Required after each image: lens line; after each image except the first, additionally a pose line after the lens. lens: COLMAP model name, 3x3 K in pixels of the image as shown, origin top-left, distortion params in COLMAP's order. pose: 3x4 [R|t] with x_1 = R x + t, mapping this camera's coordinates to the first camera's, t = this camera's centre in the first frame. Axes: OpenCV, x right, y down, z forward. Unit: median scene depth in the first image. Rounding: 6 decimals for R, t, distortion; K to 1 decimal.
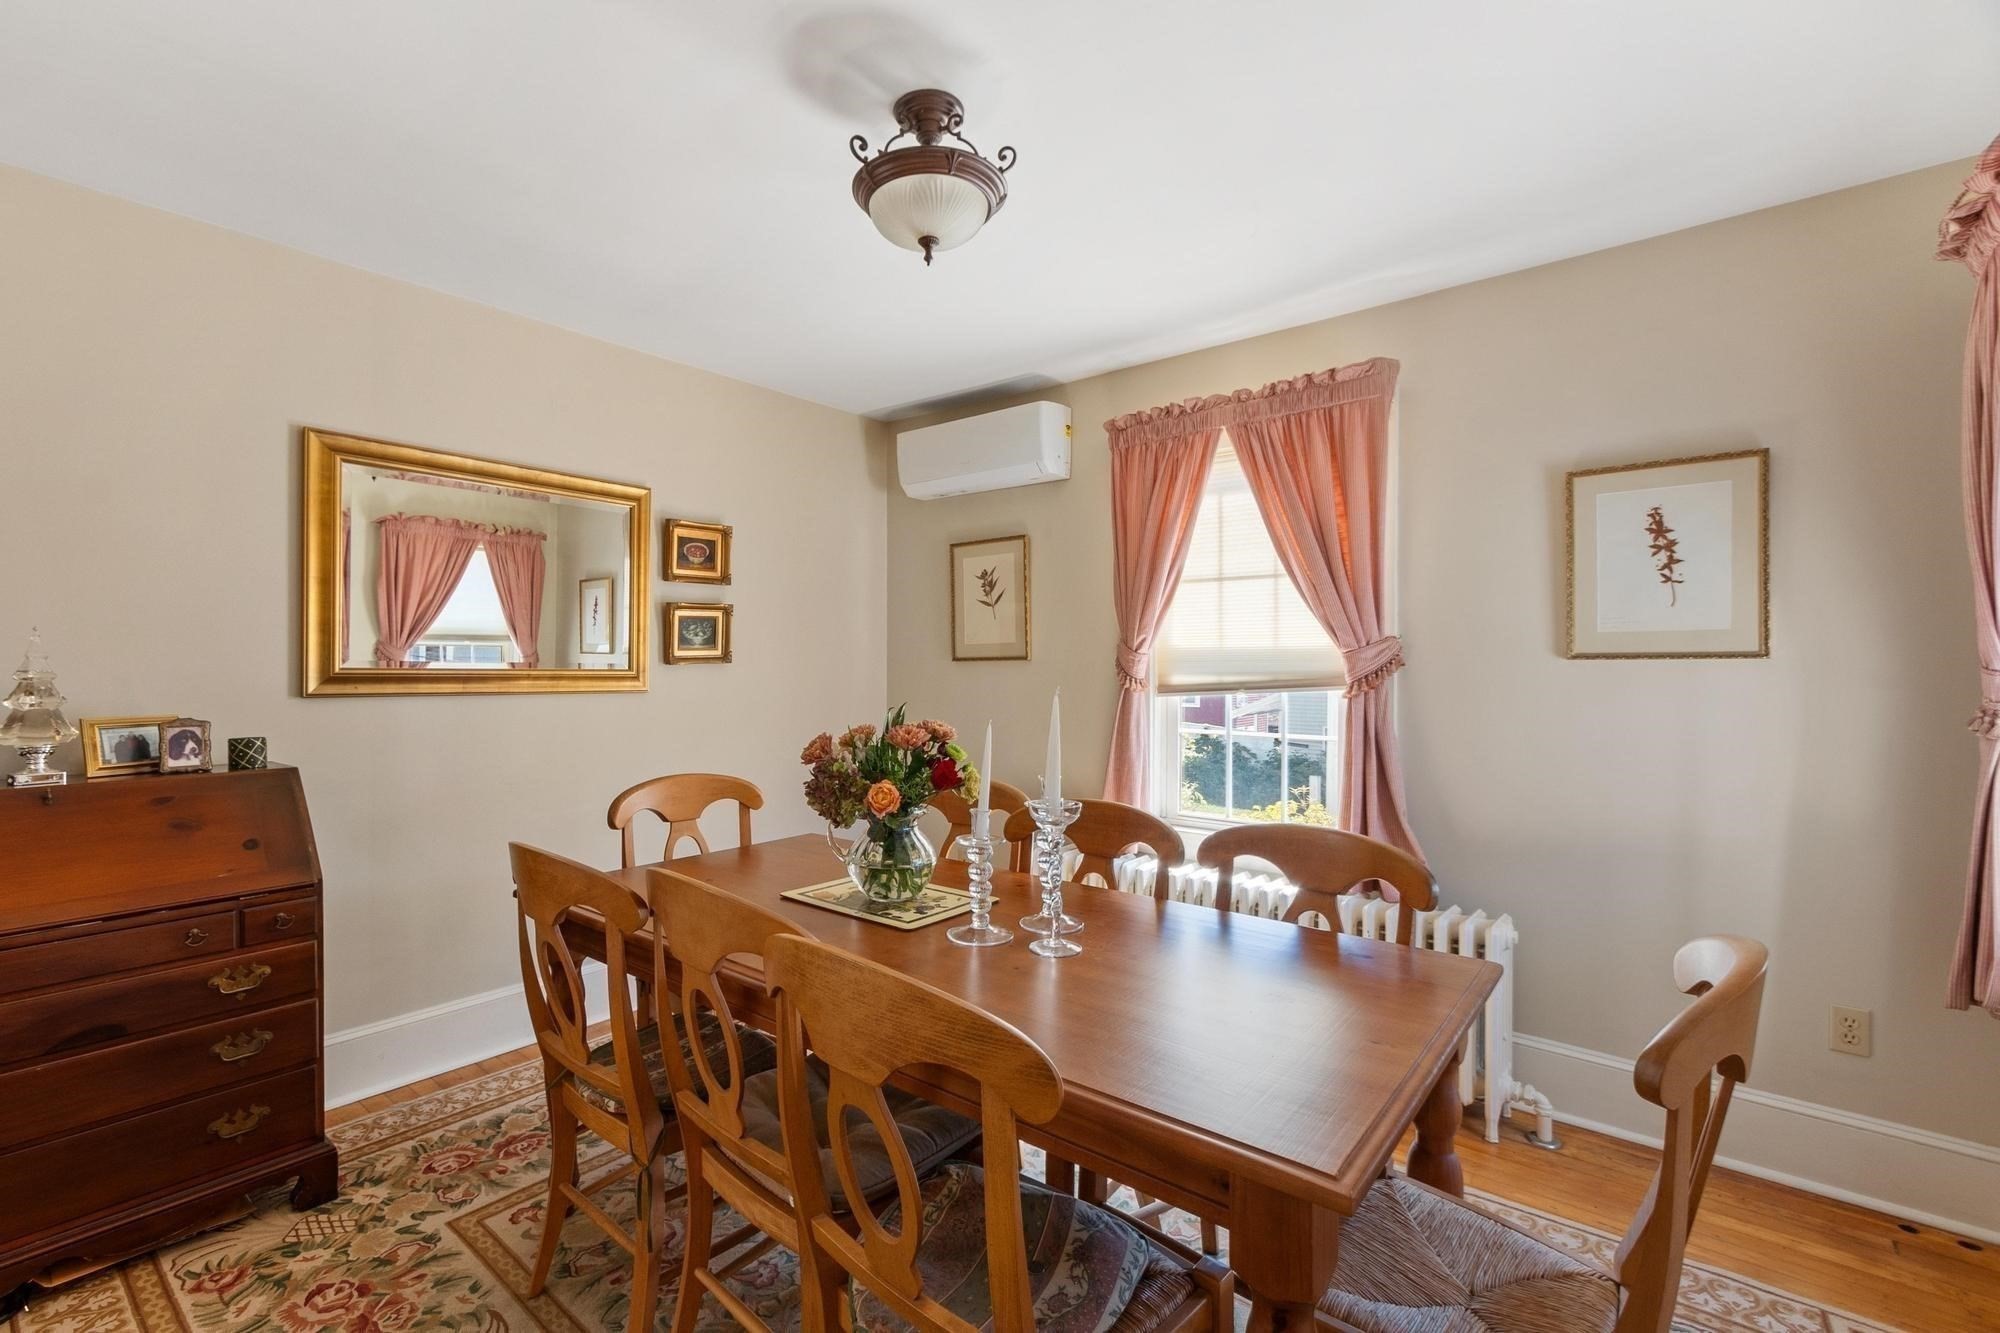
lens RADIAL K [[890.8, 0, 937.0], [0, 890.8, 678.1], [0, 0, 1]] dist [0.011444, -0.000043]
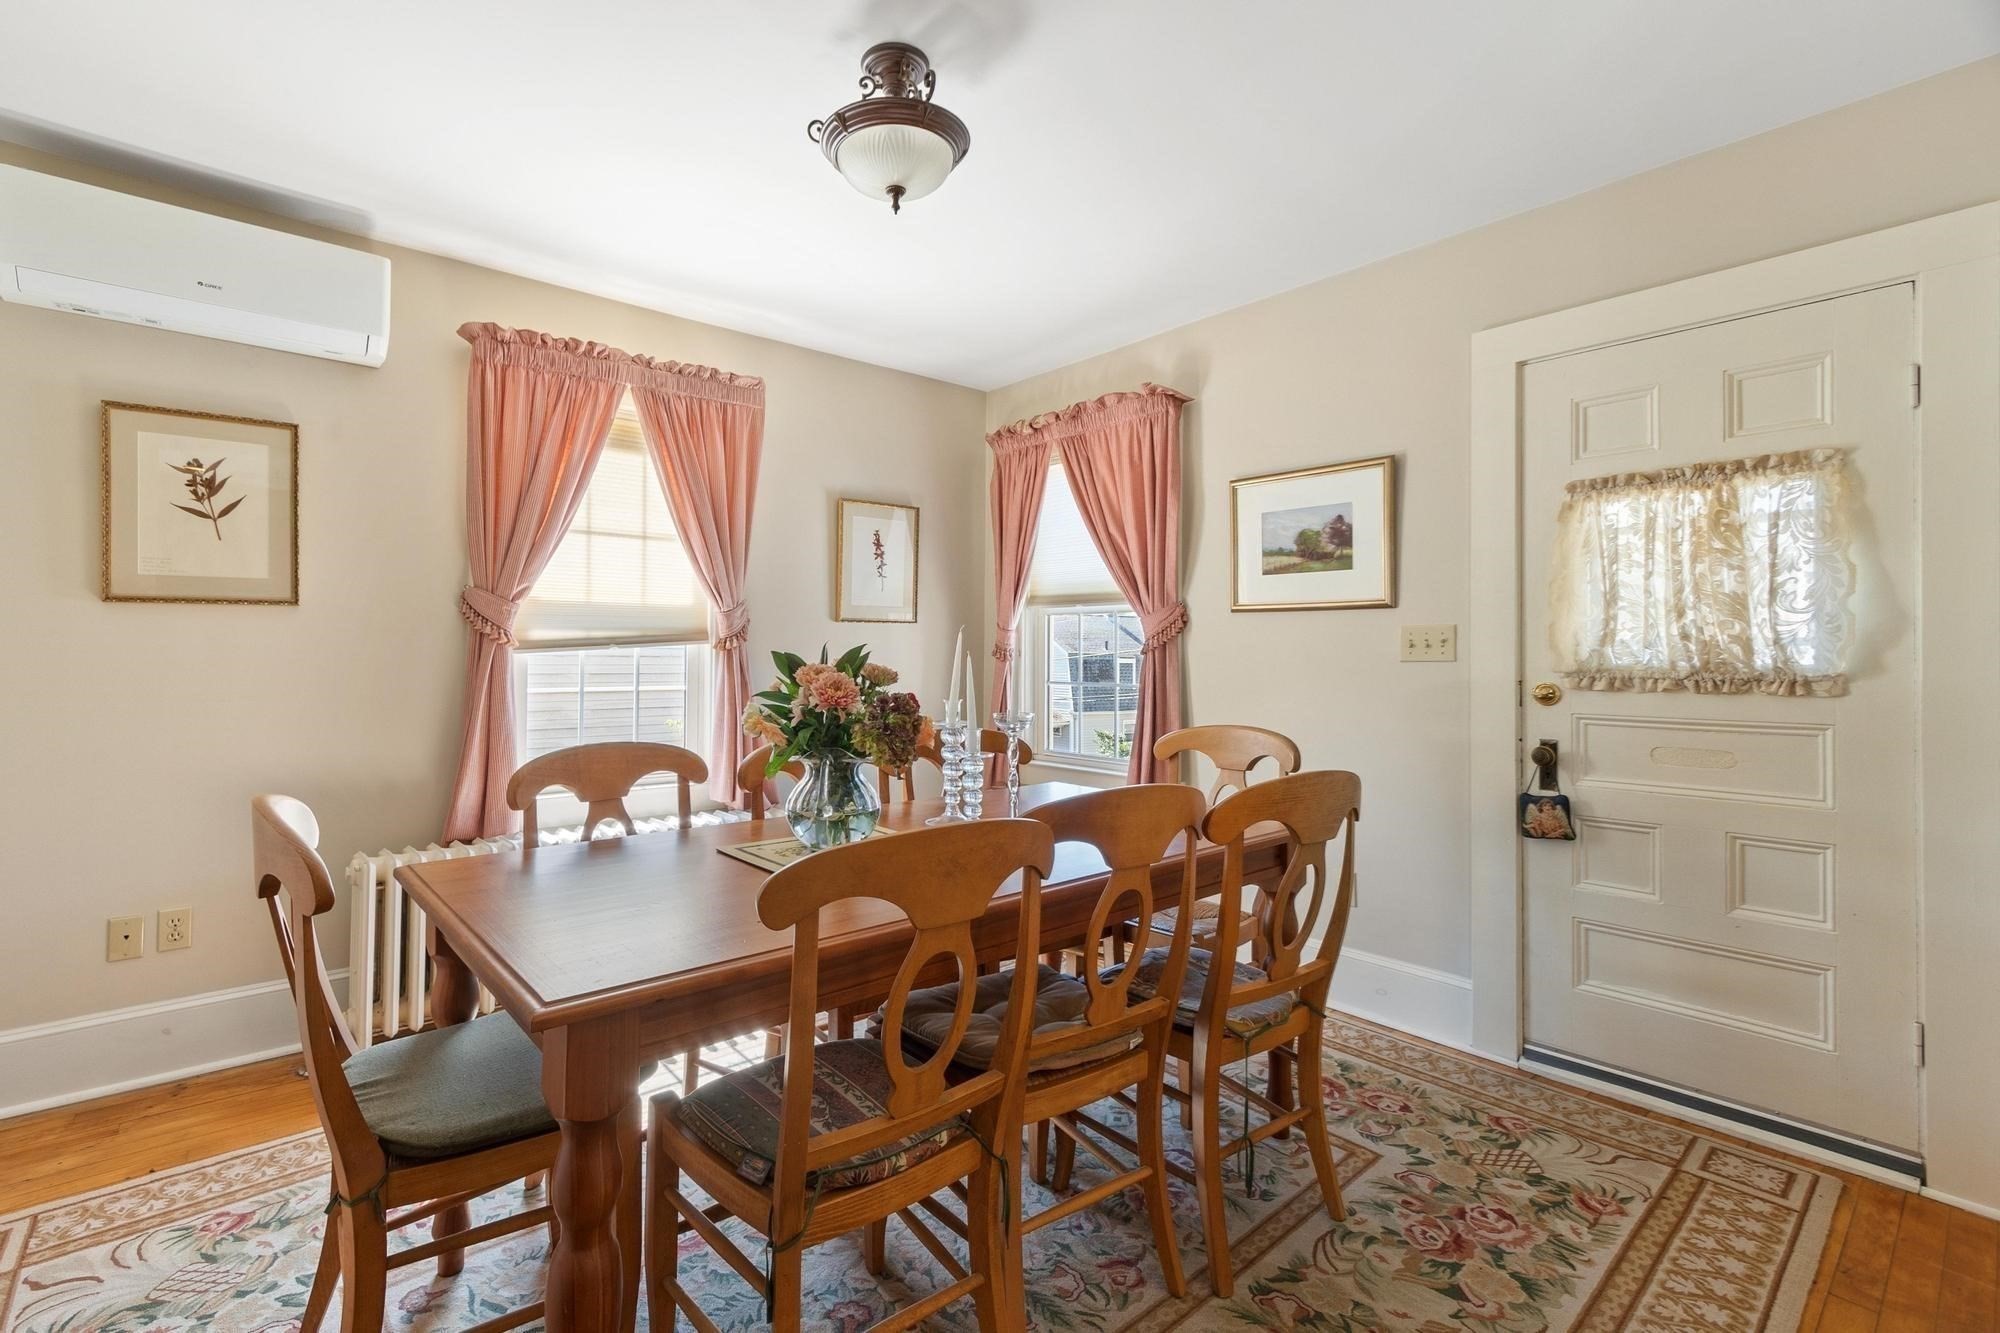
lens RADIAL K [[895.9, 0, 1064.7], [0, 895.9, 645.3], [0, 0, 1]] dist [-0.000655, -0.000759]
pose [[0.111357, -0.001991, 0.993778, -0.586021], [0.002786, 0.999995, 0.001691, 0.012218], [-0.993777, 0.002581, 0.111362, 0.367159]]
